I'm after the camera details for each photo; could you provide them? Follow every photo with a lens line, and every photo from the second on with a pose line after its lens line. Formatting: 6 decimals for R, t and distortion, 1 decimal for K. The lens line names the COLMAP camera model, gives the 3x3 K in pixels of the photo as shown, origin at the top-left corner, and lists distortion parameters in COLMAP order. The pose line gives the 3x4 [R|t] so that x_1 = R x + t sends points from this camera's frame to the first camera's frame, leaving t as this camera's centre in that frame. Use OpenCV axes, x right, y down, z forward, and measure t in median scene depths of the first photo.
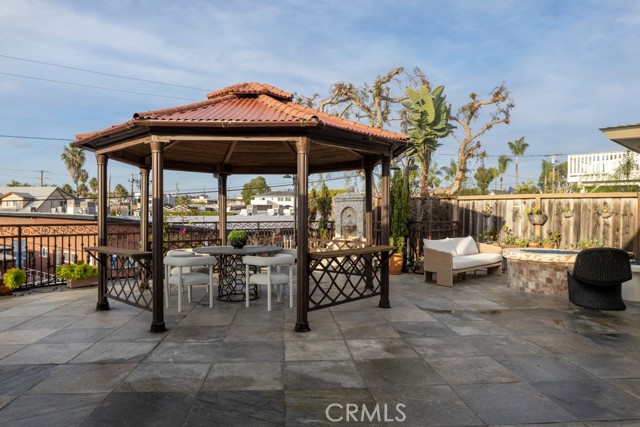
lens RADIAL K [[444.6, 0, 320.0], [0, 444.6, 213.5], [0, 0, 1]] dist [0.001304, 0.000209]
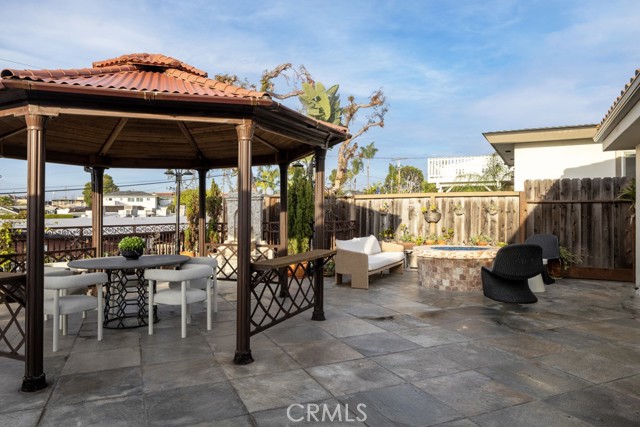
lens RADIAL K [[438.2, 0, 320.3], [0, 438.2, 198.0], [0, 0, 1]] dist [0.000092, -0.000412]
pose [[0.946050, -0.001311, 0.324019, -0.115134], [0.012744, 0.999369, -0.033165, -0.001379], [-0.323771, 0.035505, 0.945469, 0.143355]]
